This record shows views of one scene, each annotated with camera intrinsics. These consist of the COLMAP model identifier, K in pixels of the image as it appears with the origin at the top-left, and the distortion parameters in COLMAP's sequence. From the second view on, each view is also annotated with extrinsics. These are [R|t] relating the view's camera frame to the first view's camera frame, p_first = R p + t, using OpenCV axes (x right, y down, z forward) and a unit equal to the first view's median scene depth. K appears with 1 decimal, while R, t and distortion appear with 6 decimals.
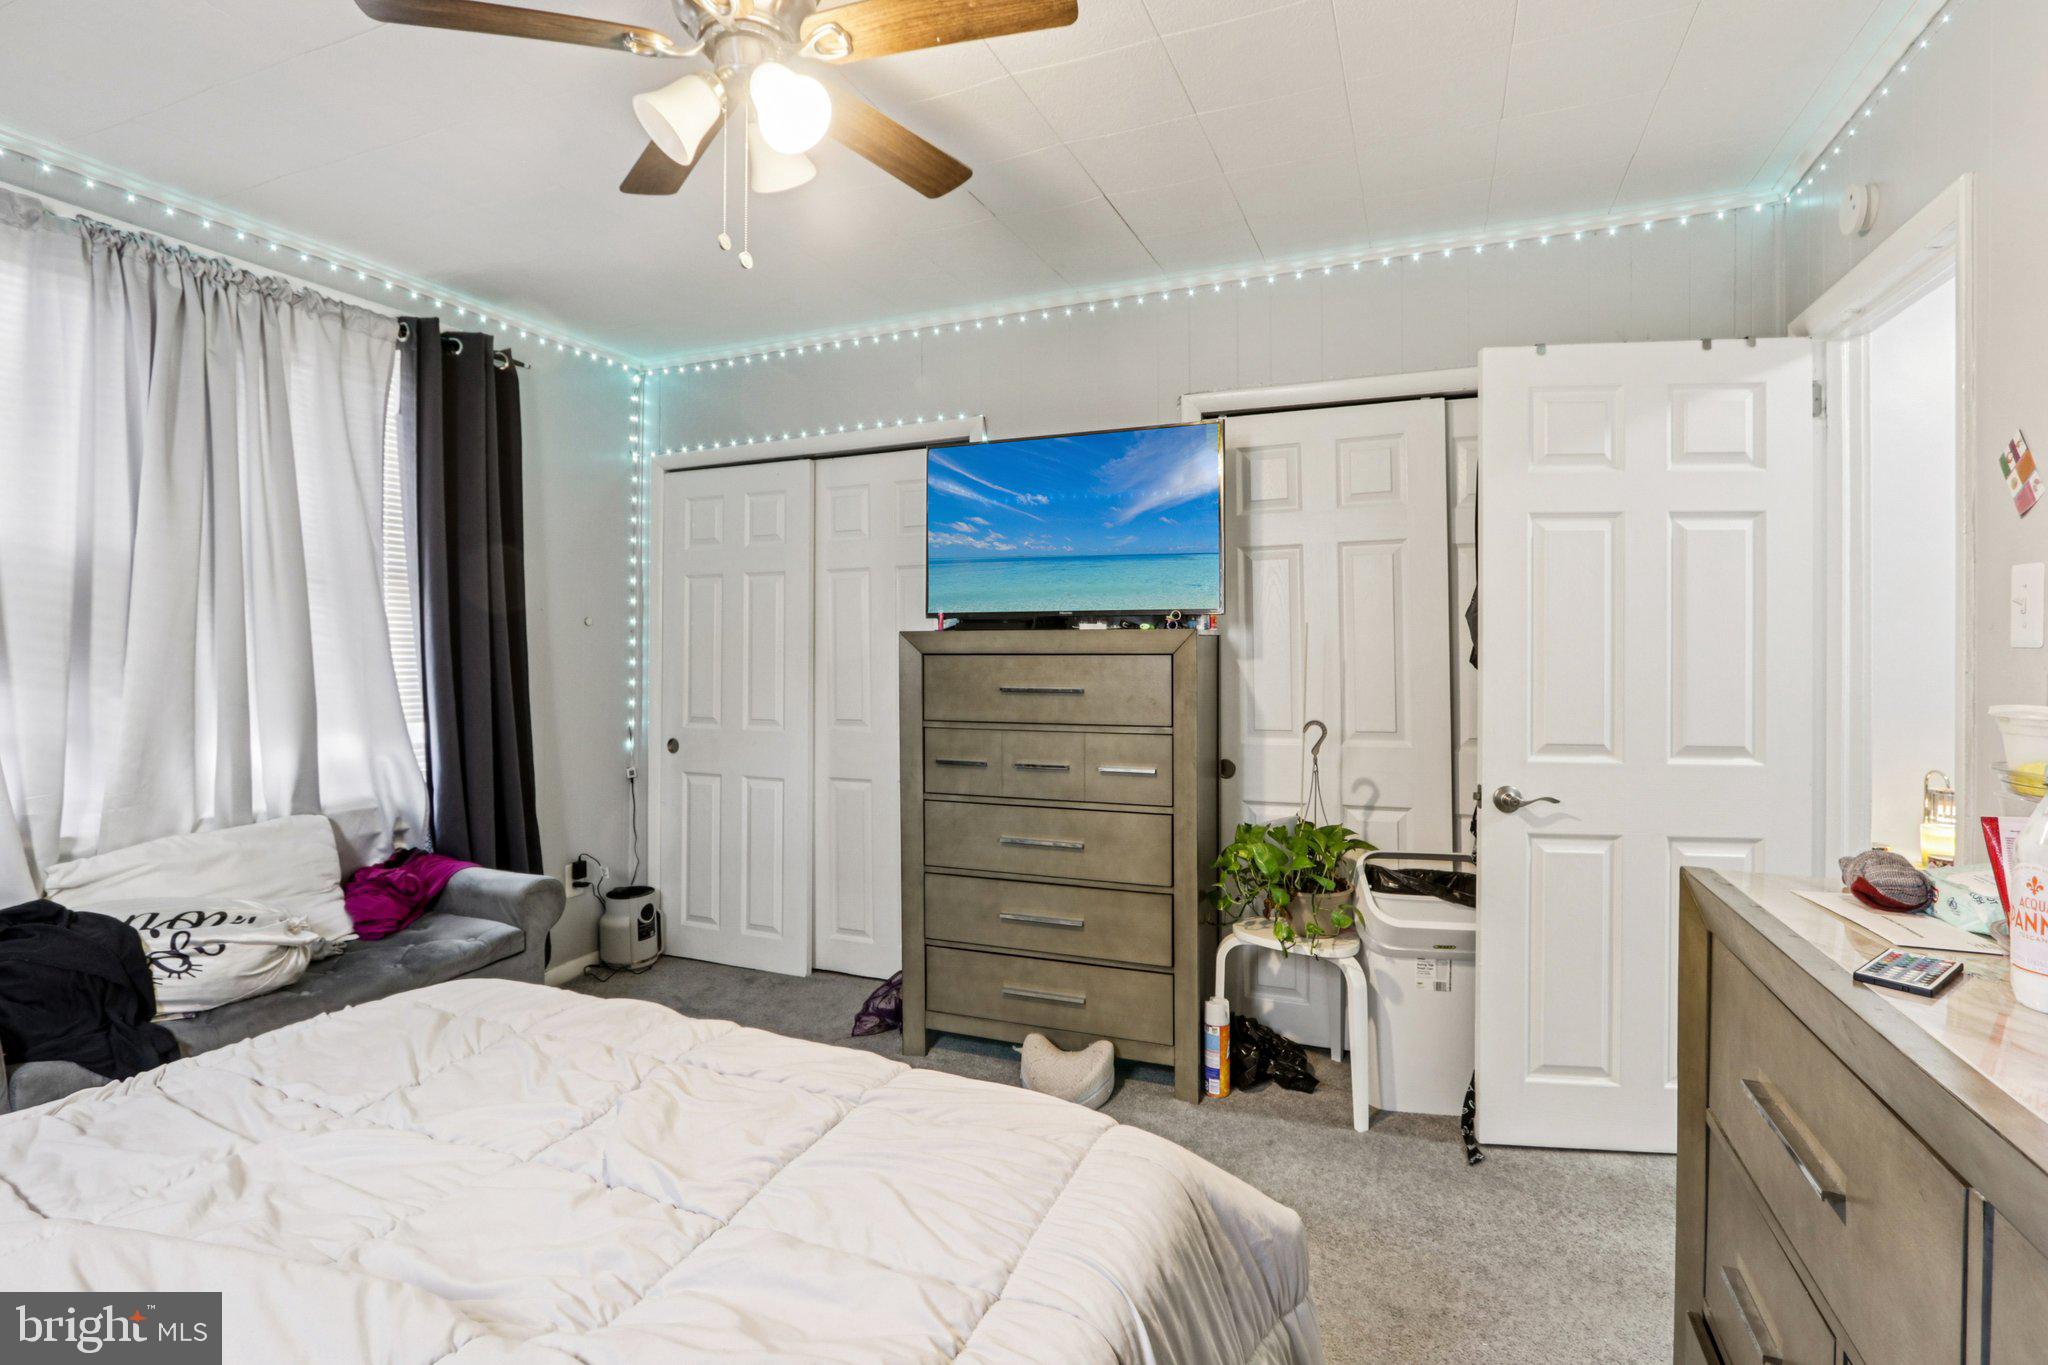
lens RADIAL K [[963.0, 0, 1020.5], [0, 963.0, 638.4], [0, 0, 1]] dist [-0.024417, 0.004423]
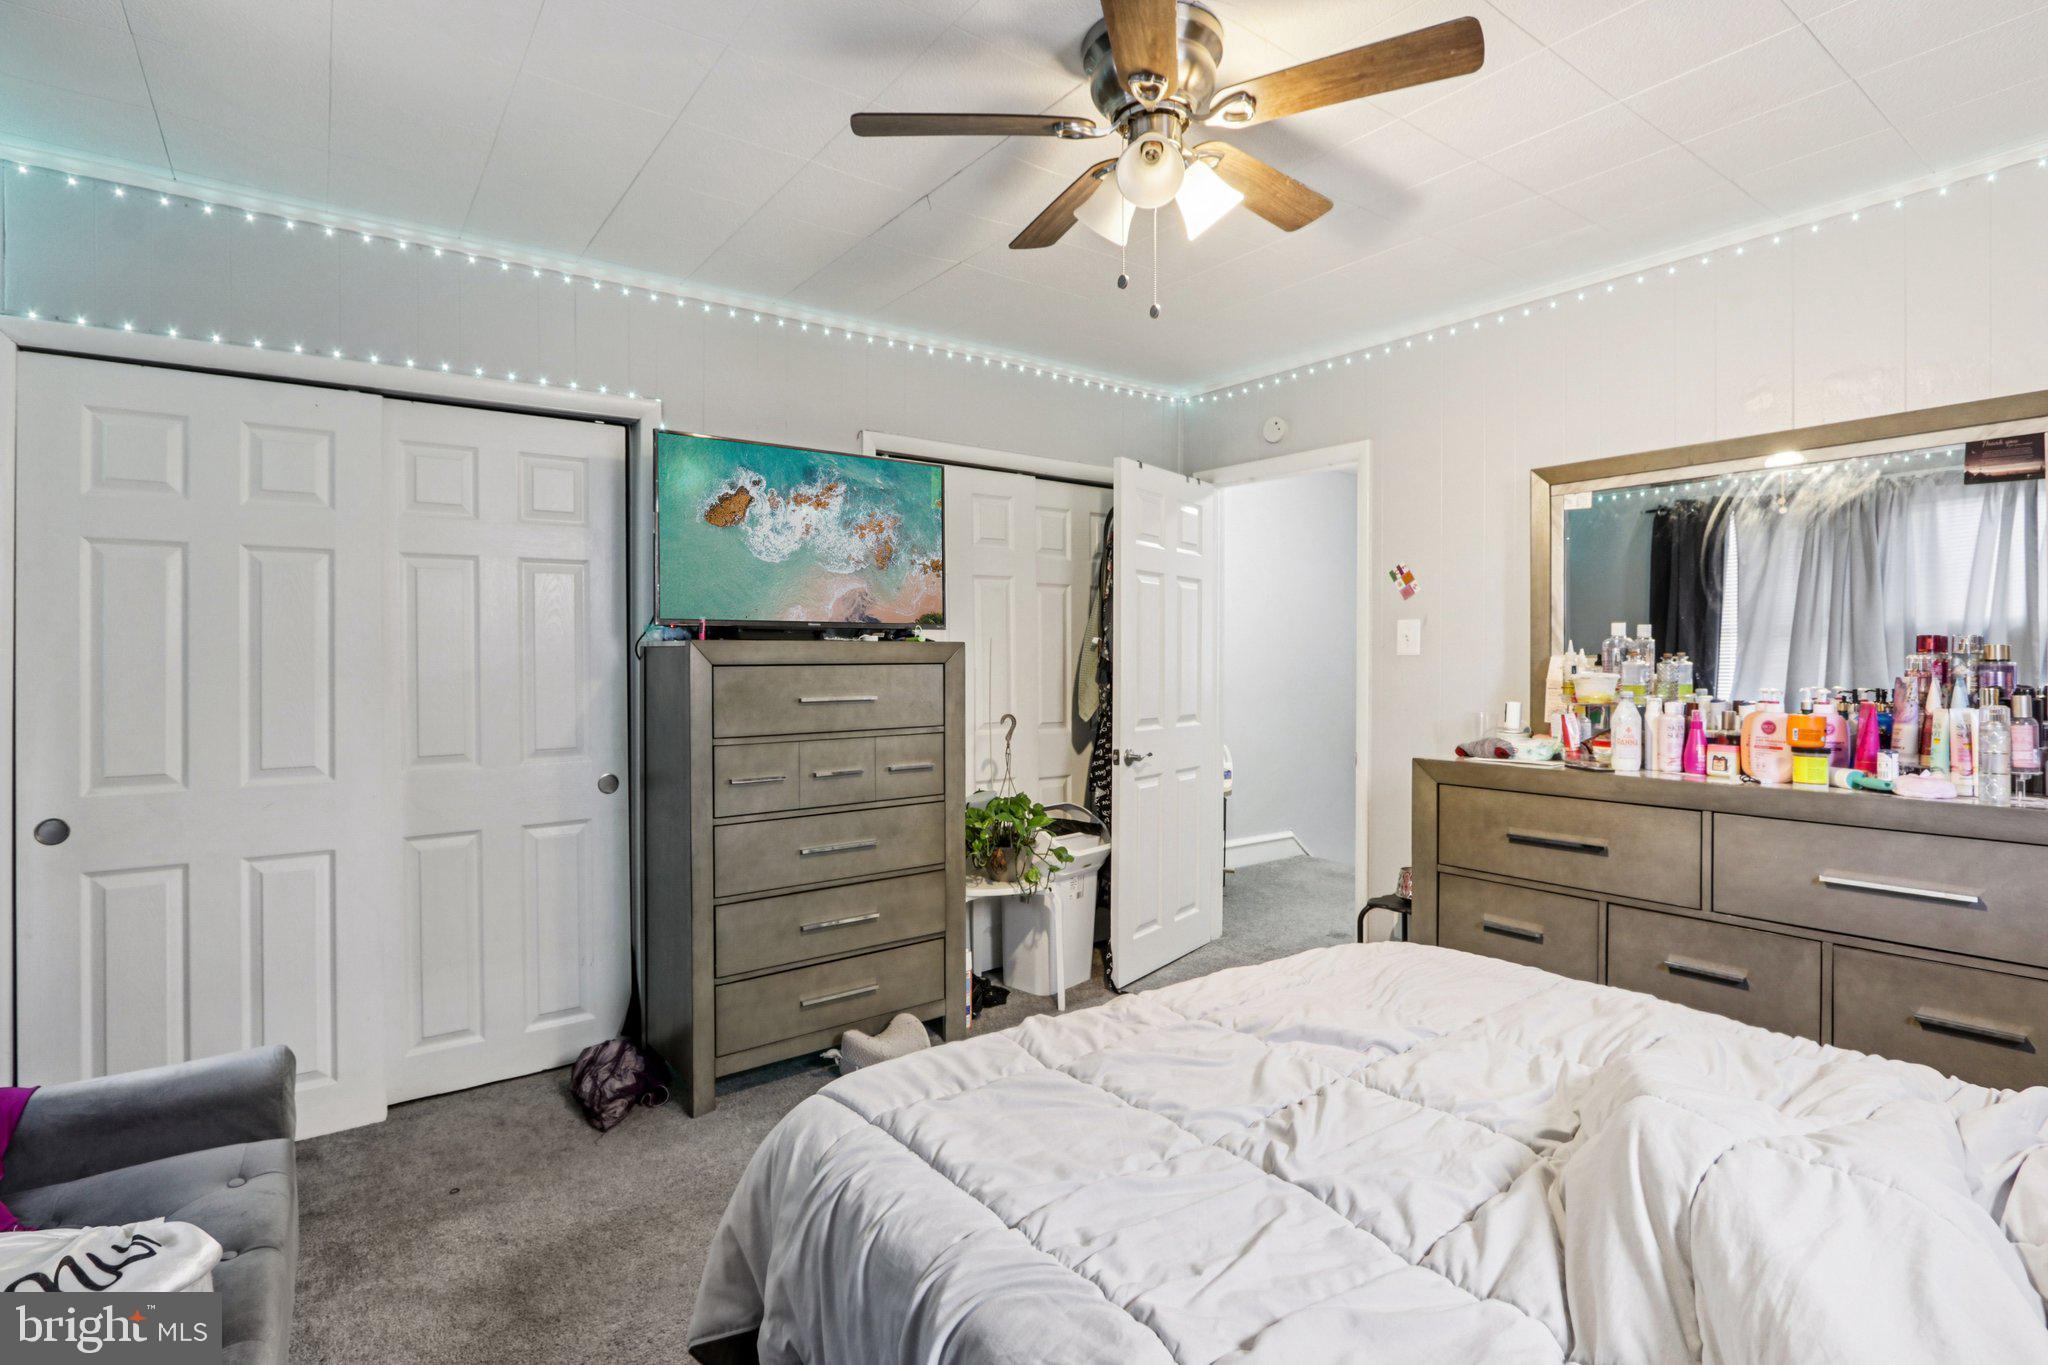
lens RADIAL K [[963.0, 0, 985.8], [0, 963.0, 663.1], [0, 0, 1]] dist [-0.024417, 0.004423]
pose [[0.532838, -0.003056, 0.846212, -0.768516], [-0.002697, 0.999982, 0.005309, 0.009426], [-0.846213, -0.005112, 0.532820, 0.321092]]
